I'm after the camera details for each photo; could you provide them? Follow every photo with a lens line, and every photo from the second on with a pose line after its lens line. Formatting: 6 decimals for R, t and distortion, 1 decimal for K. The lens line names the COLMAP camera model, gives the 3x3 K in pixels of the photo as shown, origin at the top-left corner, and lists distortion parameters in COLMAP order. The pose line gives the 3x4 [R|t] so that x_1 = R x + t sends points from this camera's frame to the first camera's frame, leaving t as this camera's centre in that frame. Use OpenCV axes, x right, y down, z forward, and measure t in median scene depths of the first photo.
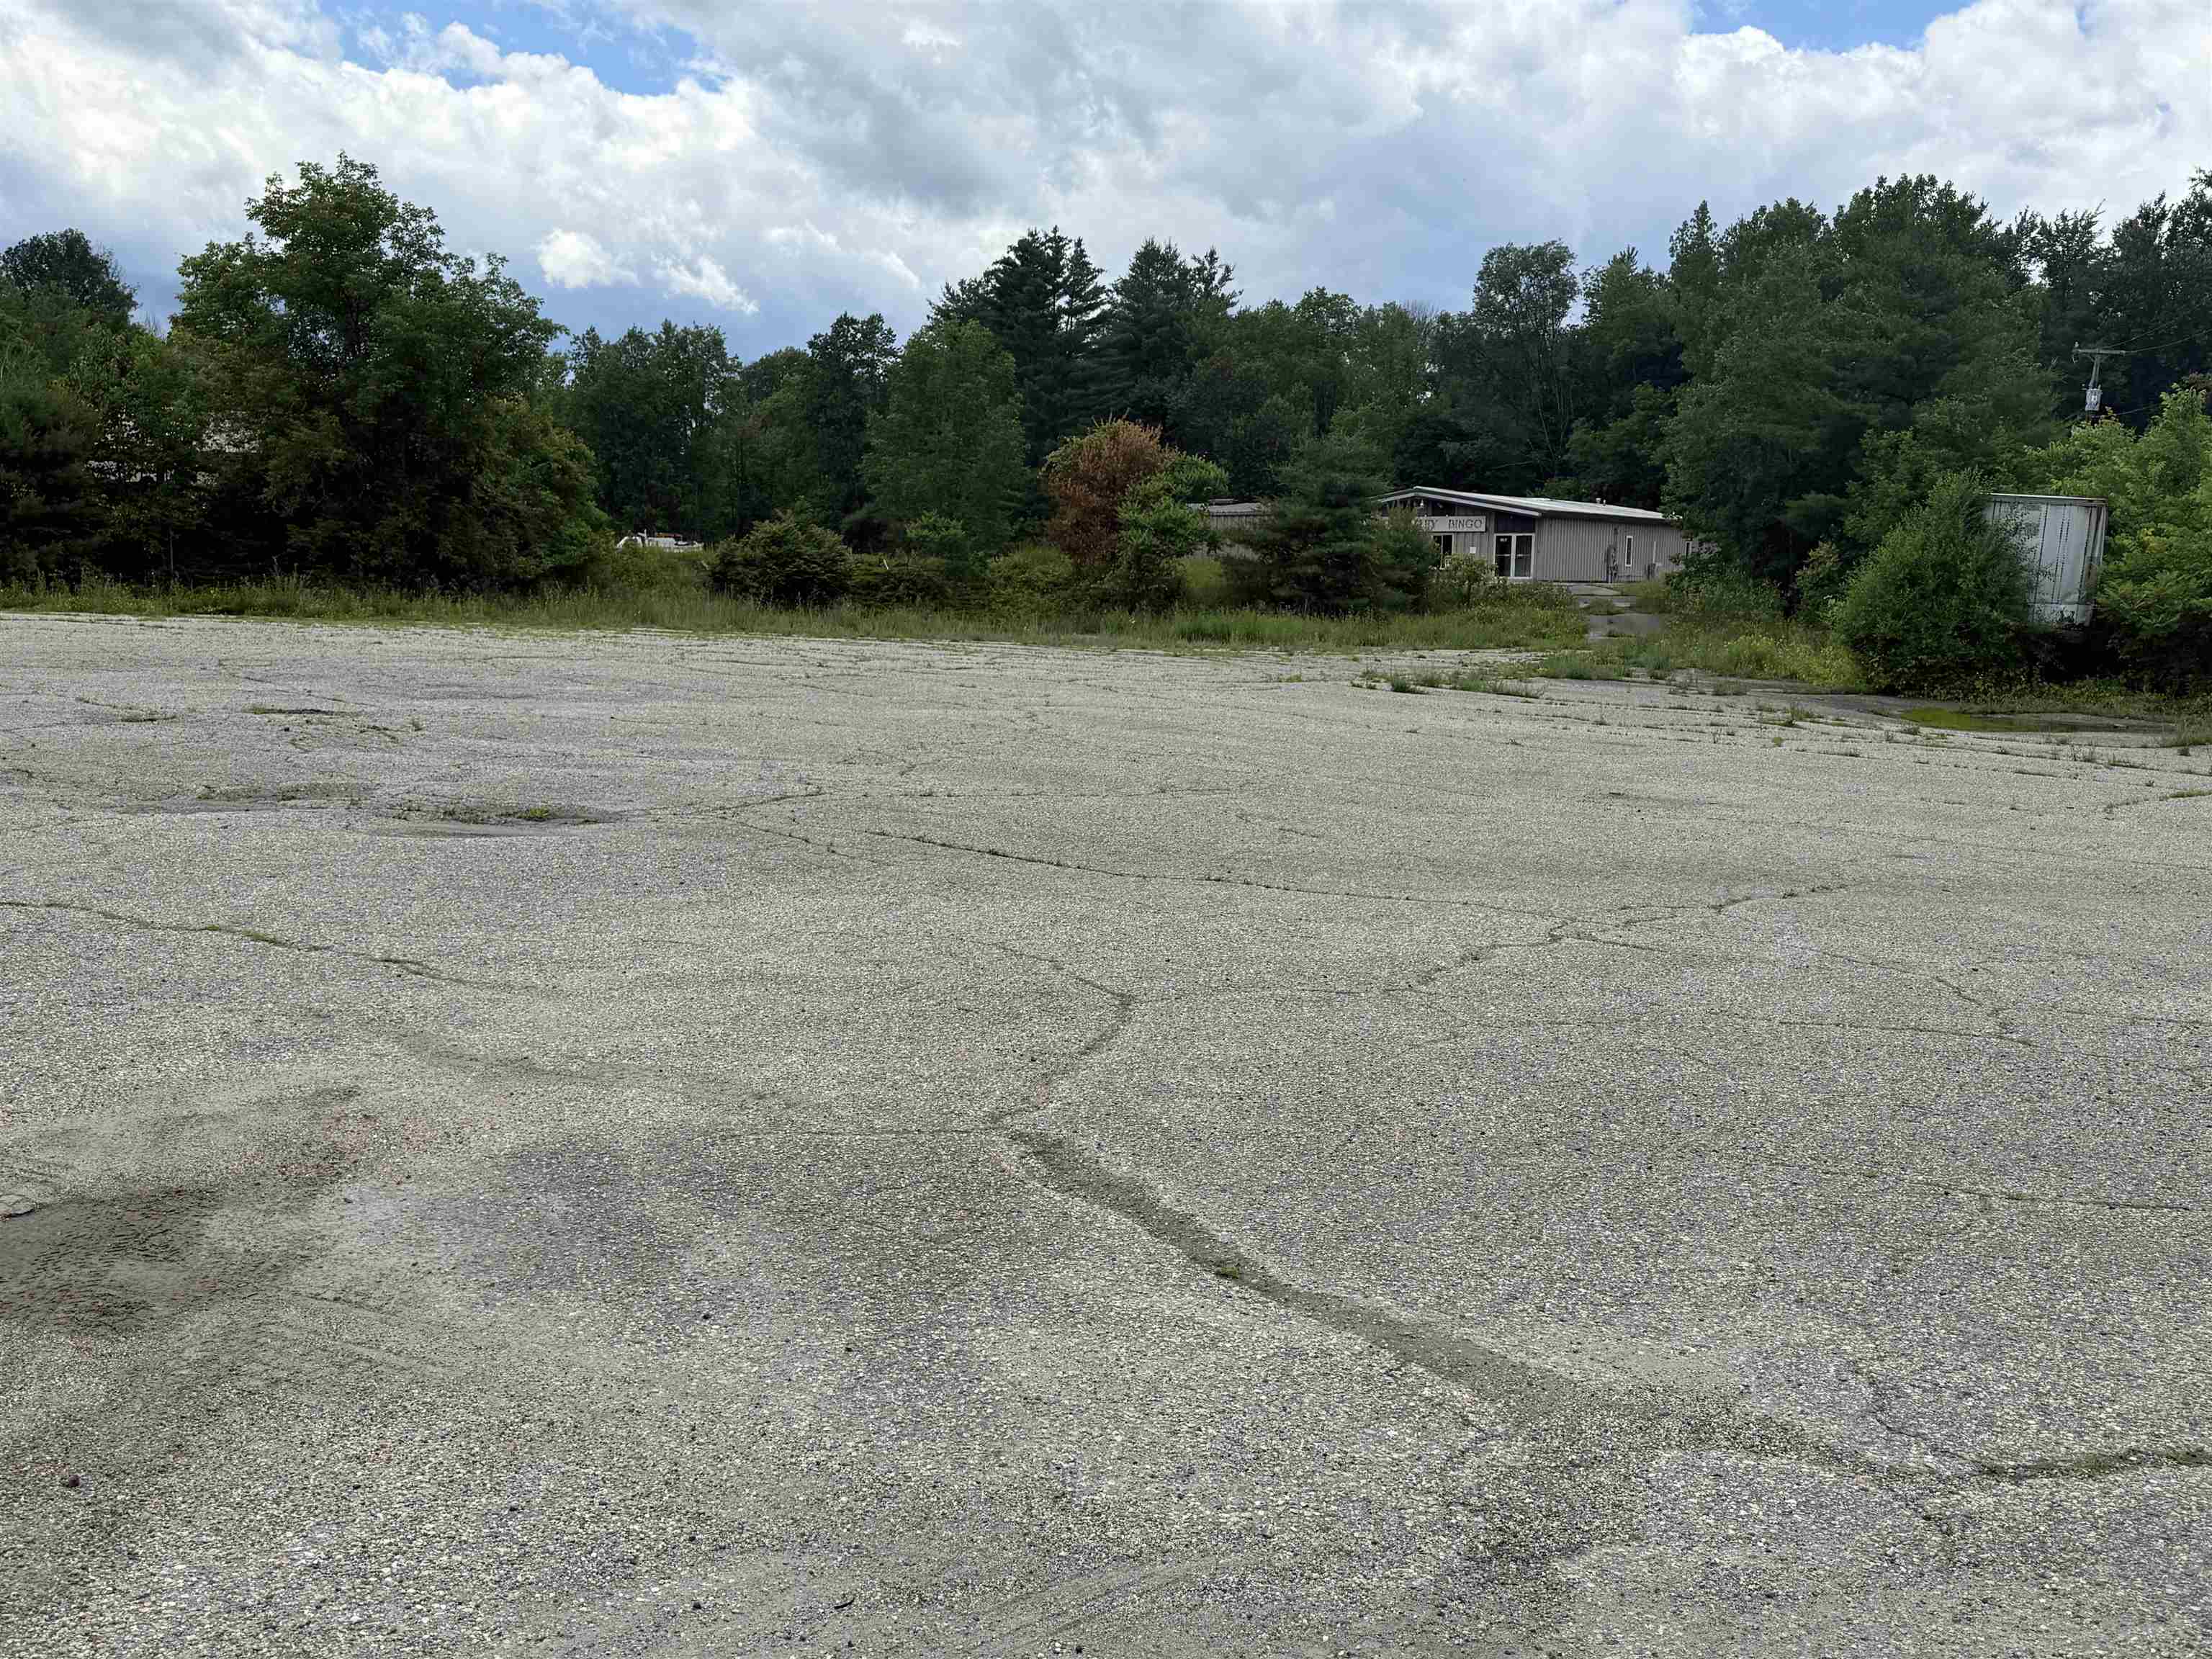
lens RADIAL K [[2063.7, 0, 1126.2], [0, 2063.7, 799.7], [0, 0, 1]] dist [0.168703, -0.362602]
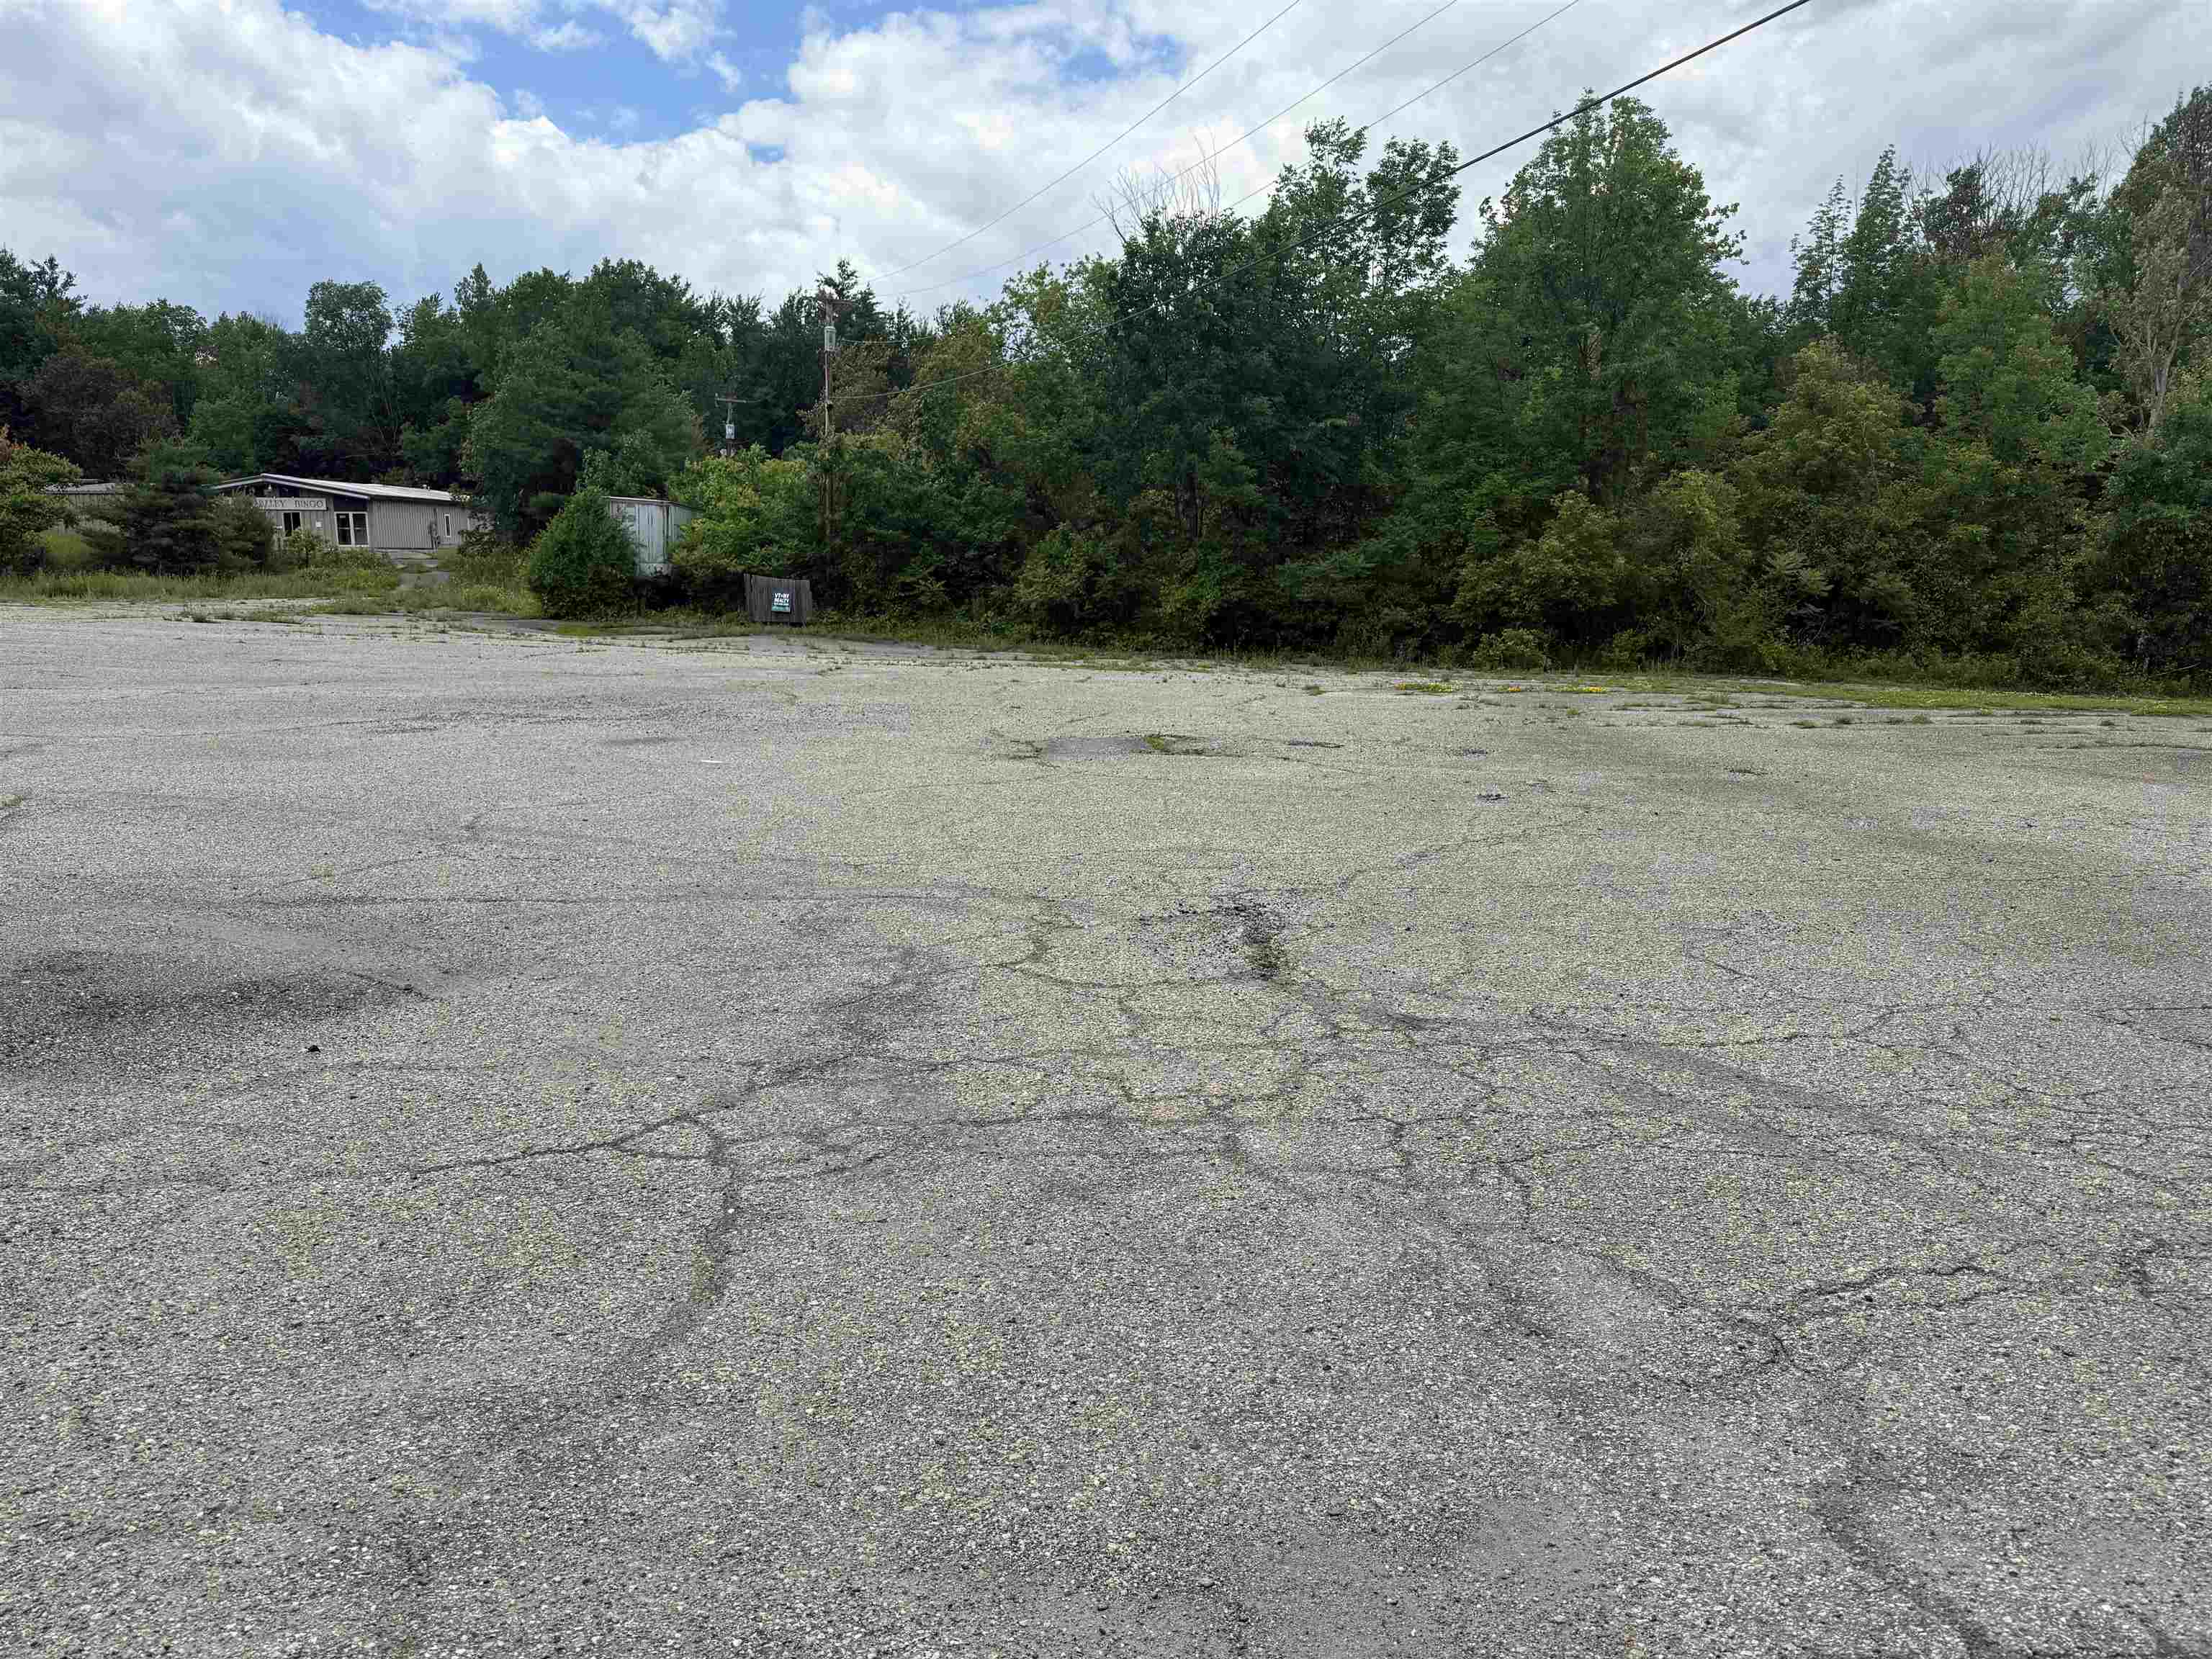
lens RADIAL K [[1610.4, 0, 1106.0], [0, 1610.4, 829.5], [0, 0, 1]] dist [0.065081, -0.036772]
pose [[0.835622, -0.106839, 0.538815, 0.008583], [0.069304, 0.993570, 0.089531, 0.019550], [-0.544916, -0.037473, 0.837653, -0.208129]]
